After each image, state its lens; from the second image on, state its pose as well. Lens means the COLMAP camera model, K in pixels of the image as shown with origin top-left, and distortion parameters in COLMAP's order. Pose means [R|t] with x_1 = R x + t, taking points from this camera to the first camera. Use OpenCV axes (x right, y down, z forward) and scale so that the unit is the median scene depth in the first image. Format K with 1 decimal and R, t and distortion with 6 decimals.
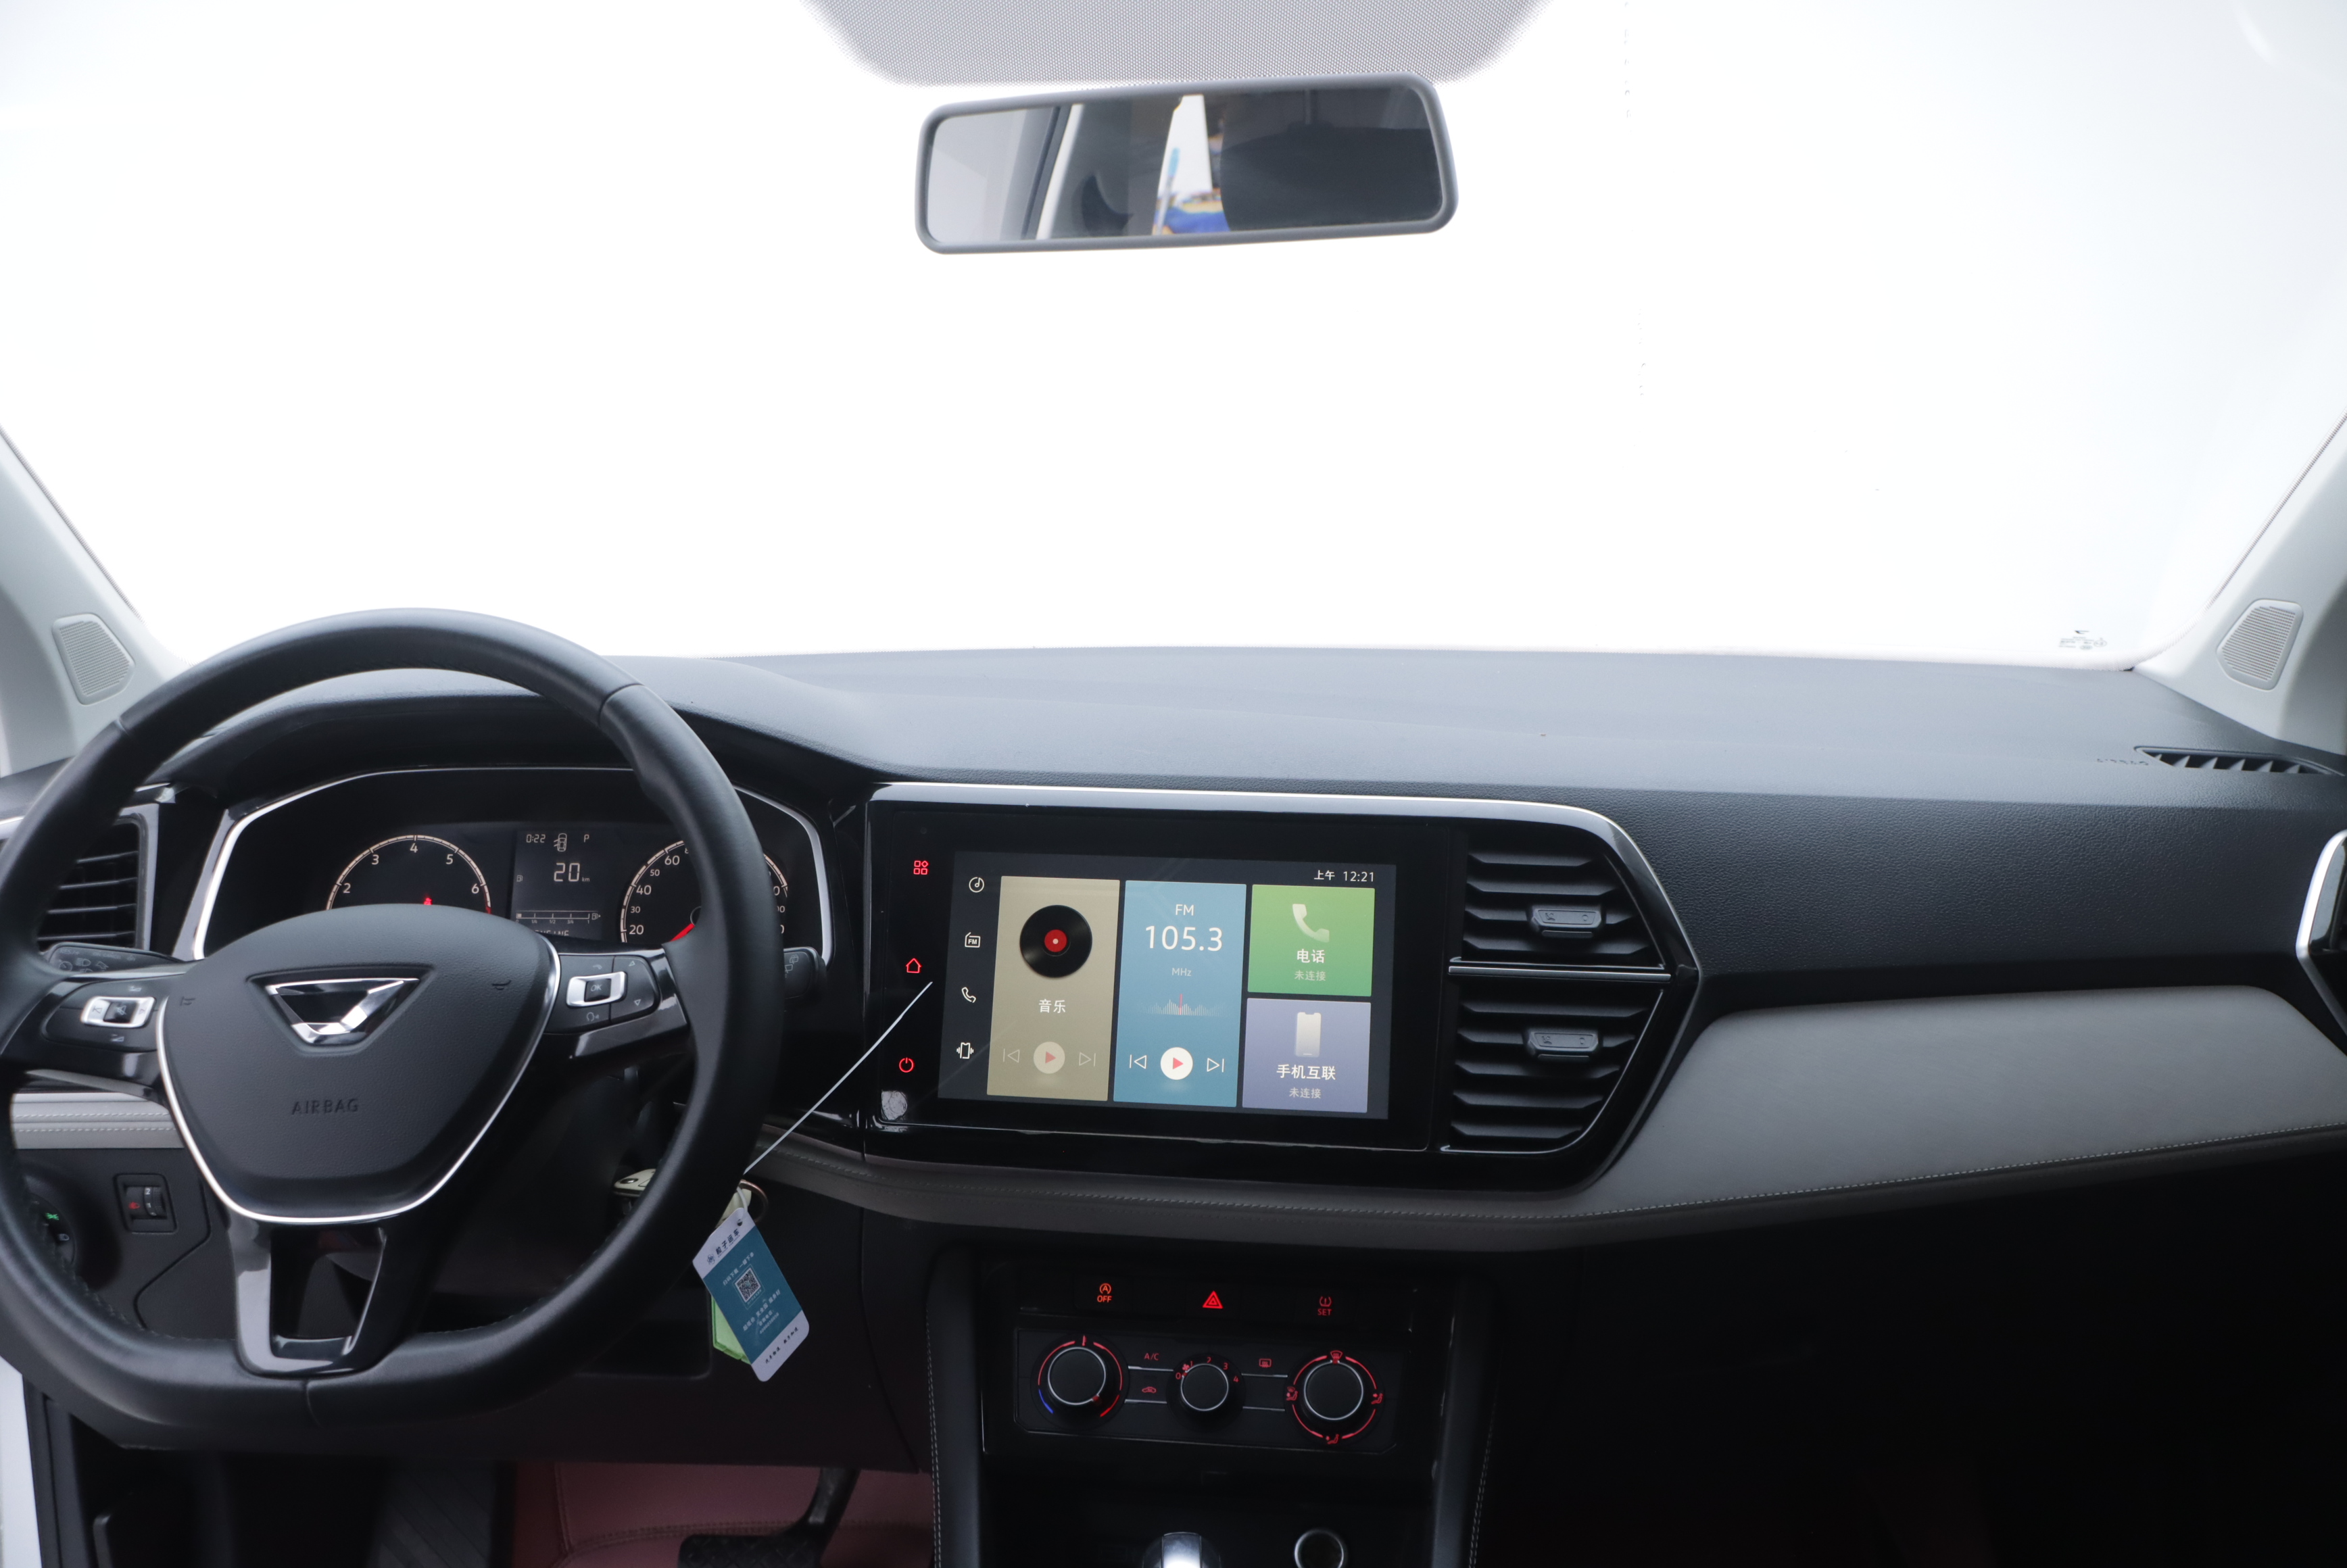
lens RADIAL K [[1907.9, 0, 1163.5], [0, 1907.9, 808.2], [0, 0, 1]] dist [-0.171324, 0.112103]
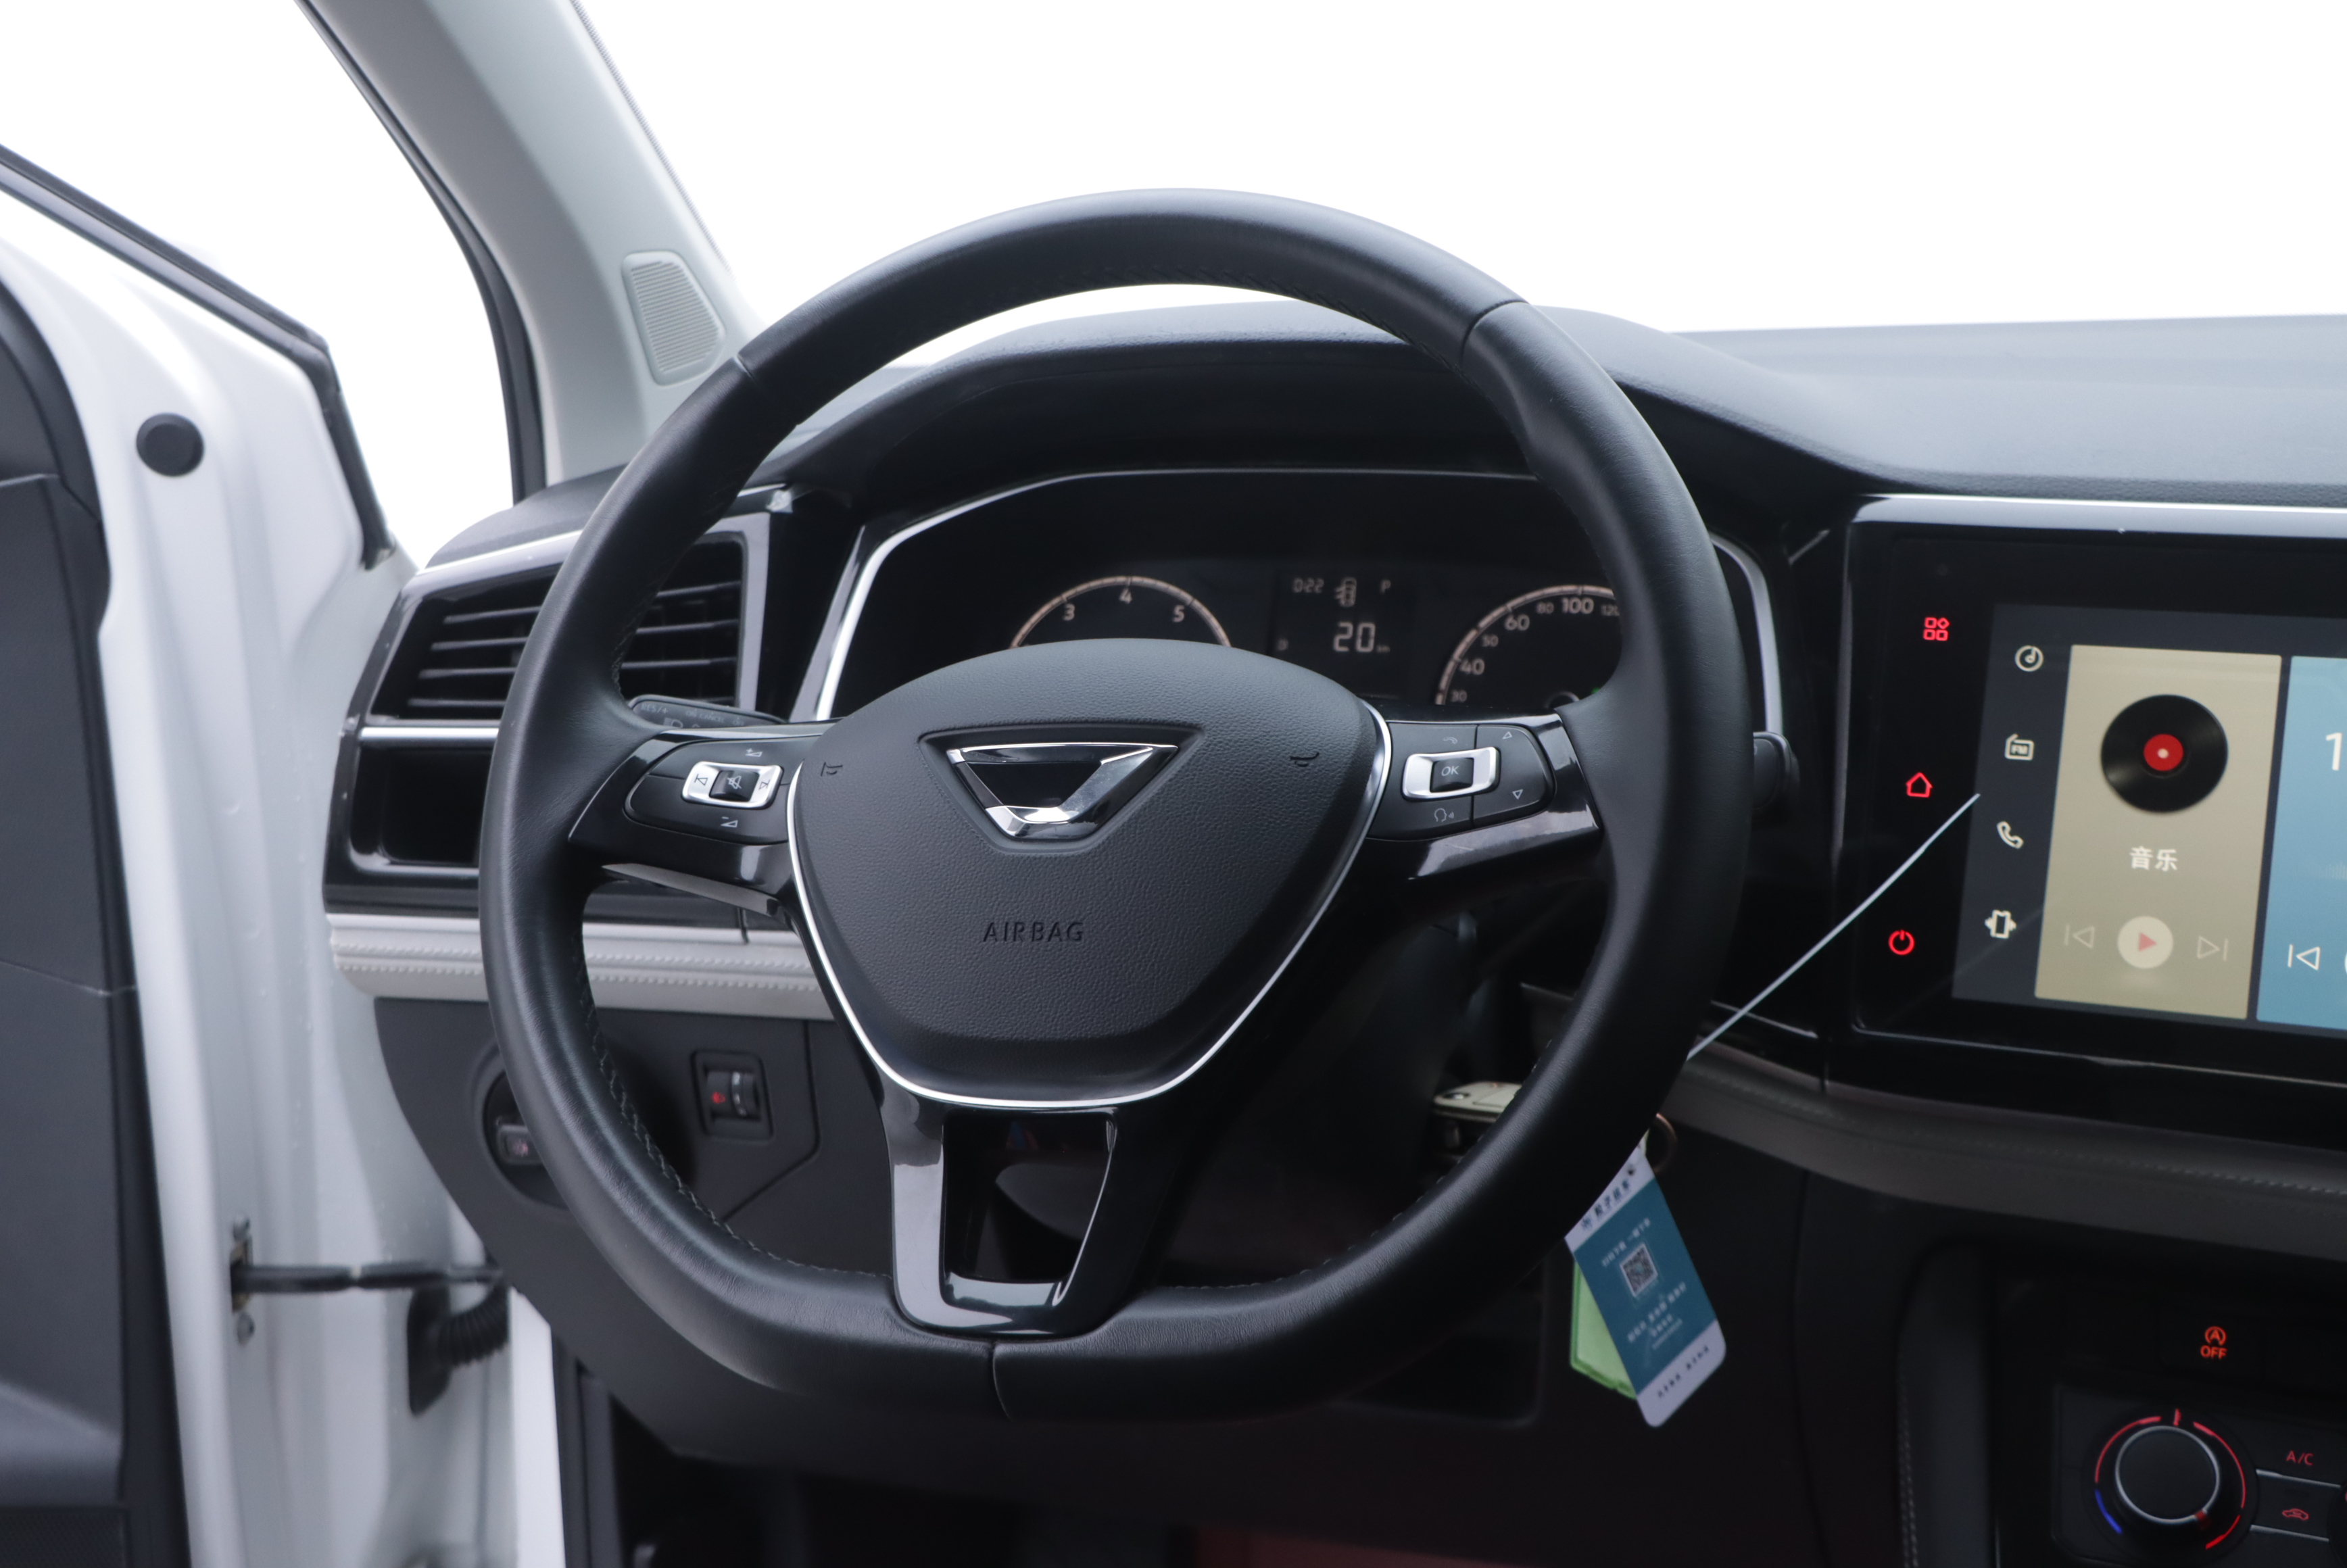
lens RADIAL K [[2755.8, 0, 1135.4], [0, 2755.8, 832.6], [0, 0, 1]] dist [-0.051474, 0.000000]
pose [[0.943901, 0.045786, -0.327038, -0.079726], [-0.028104, 0.997886, 0.058593, 0.053295], [0.329029, -0.046115, 0.943193, 0.069763]]
